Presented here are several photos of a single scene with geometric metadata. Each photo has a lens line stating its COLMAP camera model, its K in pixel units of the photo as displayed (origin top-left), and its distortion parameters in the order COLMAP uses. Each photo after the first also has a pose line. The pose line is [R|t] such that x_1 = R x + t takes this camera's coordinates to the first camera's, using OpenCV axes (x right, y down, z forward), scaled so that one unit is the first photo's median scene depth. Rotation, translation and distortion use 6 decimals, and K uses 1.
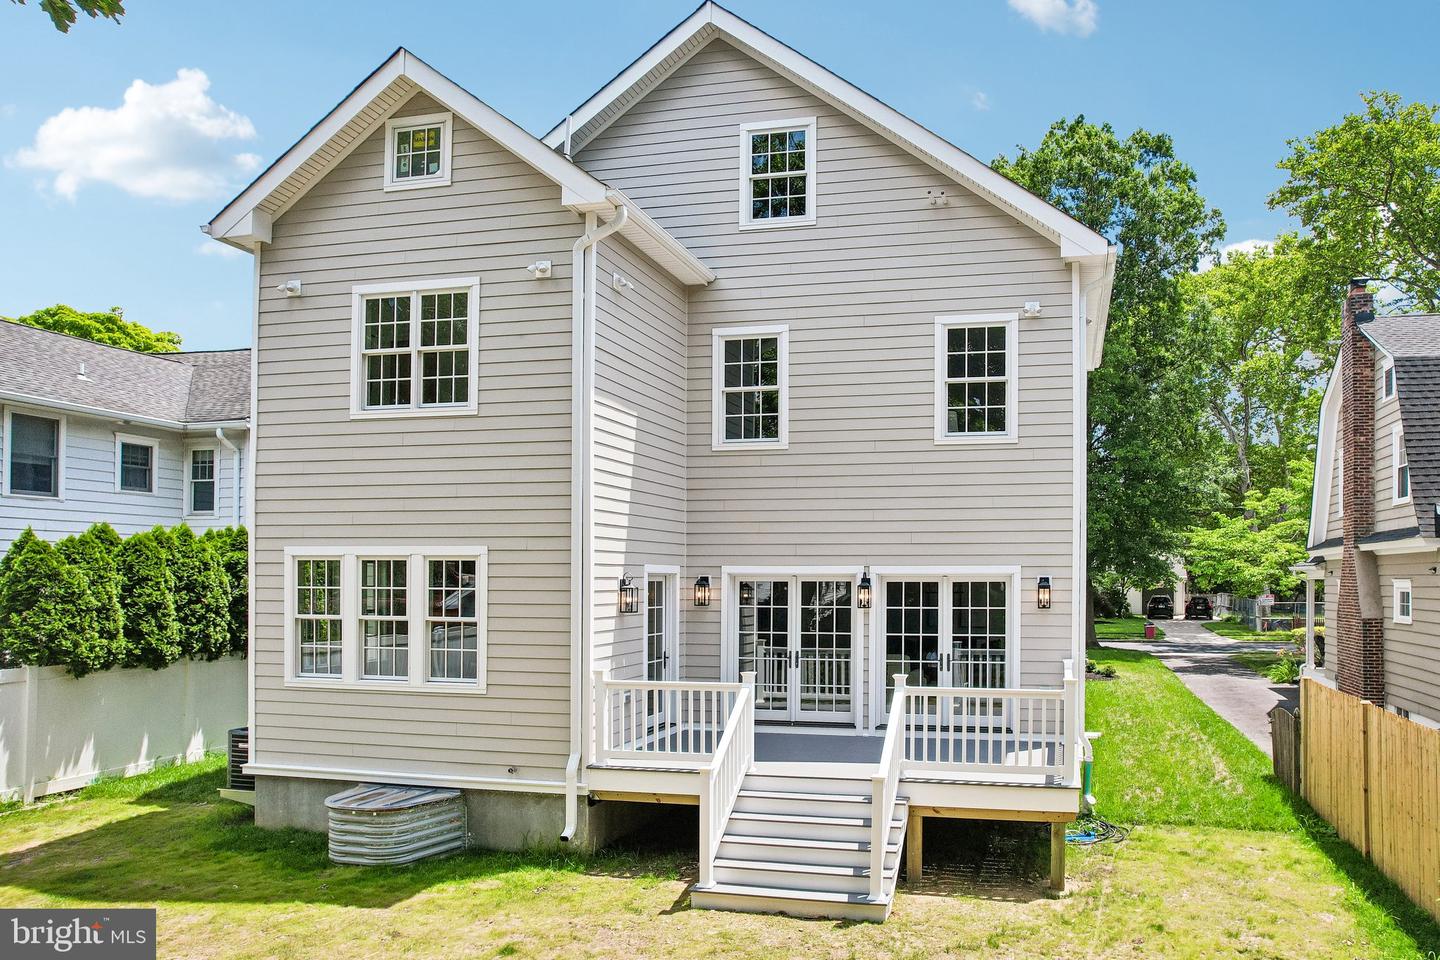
lens RADIAL K [[965.6, 0, 863.2], [0, 965.6, 558.8], [0, 0, 1]] dist [-0.054955, 0.033914]
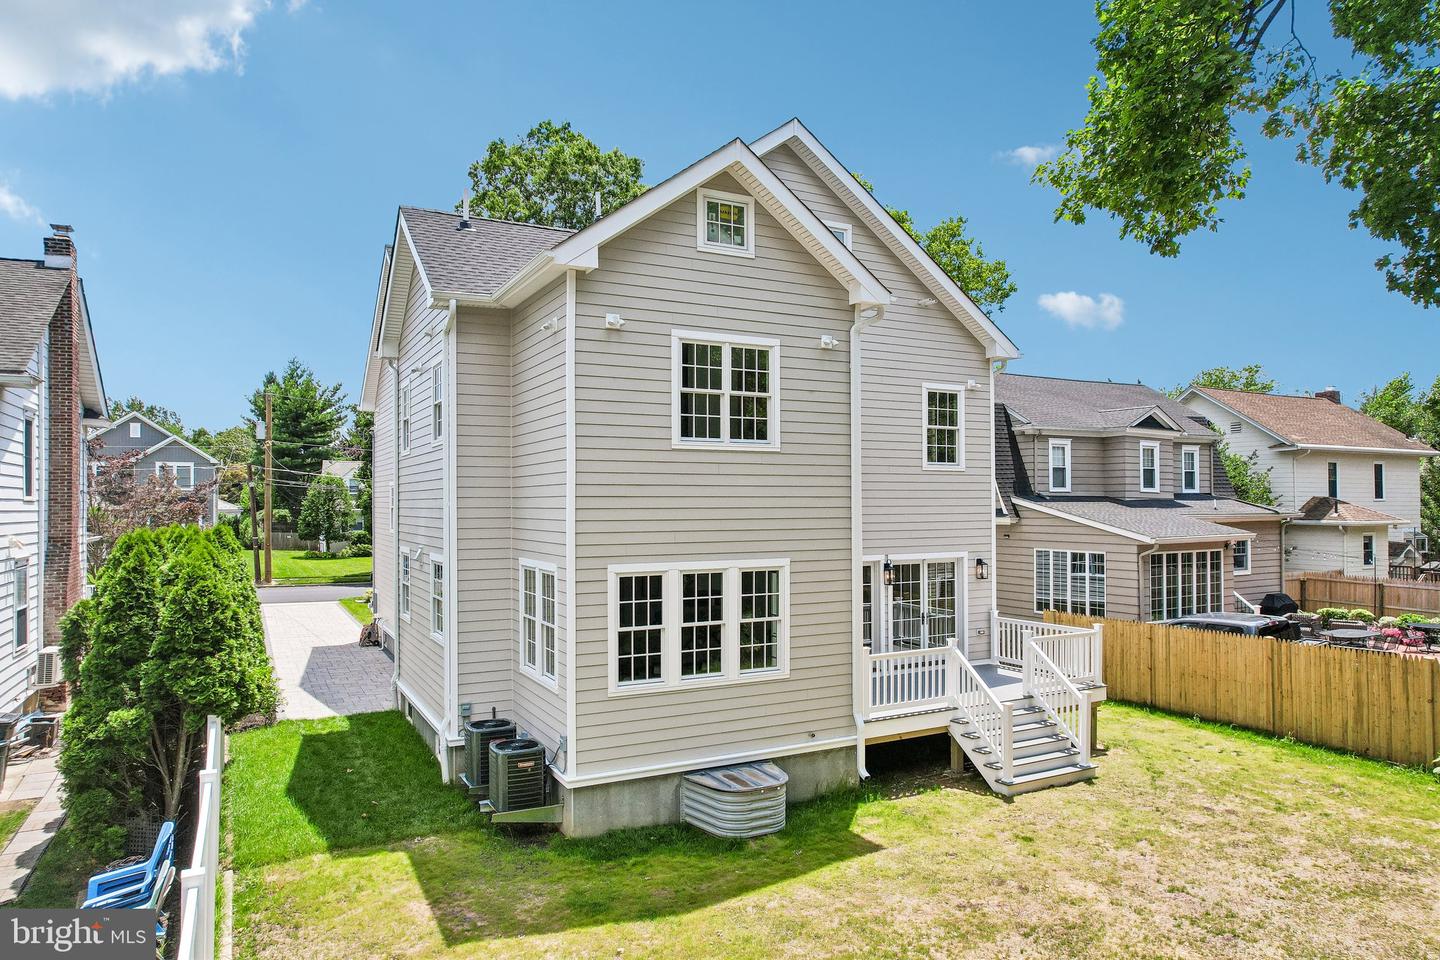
lens RADIAL K [[918.2, 0, 719.5], [0, 918.2, 471.6], [0, 0, 1]] dist [-0.064970, 0.053694]
pose [[0.776820, 0.015525, 0.629532, -1.163760], [-0.005582, 0.999827, -0.017768, -0.100242], [-0.629698, 0.010288, 0.776772, 0.128750]]
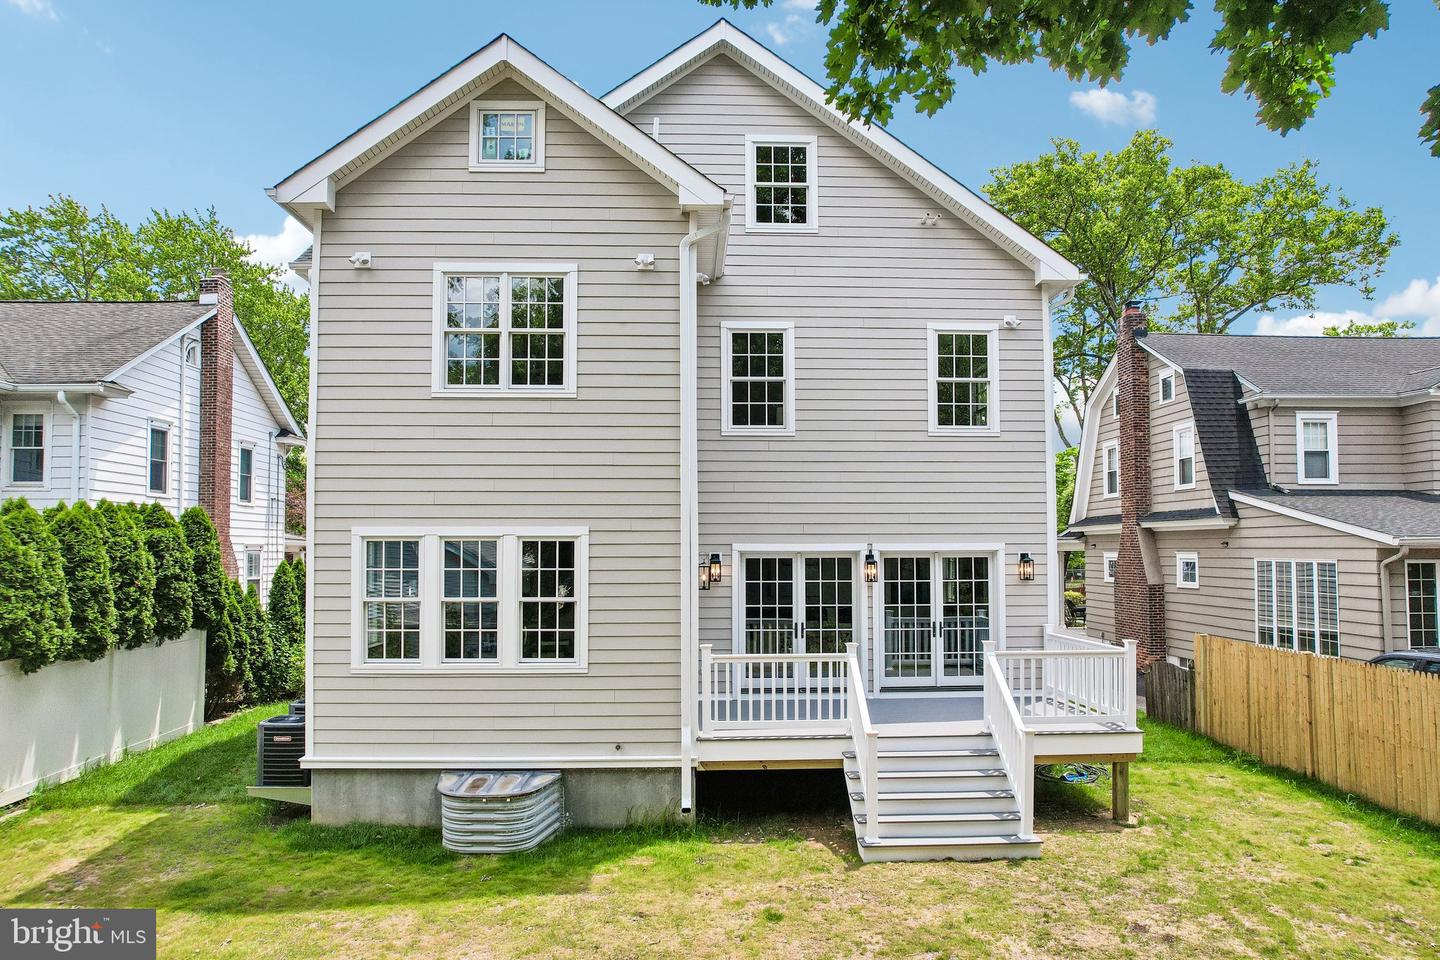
lens RADIAL K [[923.1, 0, 719.8], [0, 923.1, 496.9], [0, 0, 1]] dist [-0.066133, 0.056903]
pose [[0.971836, 0.007377, 0.235542, -0.468010], [0.000698, 0.999415, -0.034179, -0.011362], [-0.235656, 0.033381, 0.971263, 0.016005]]
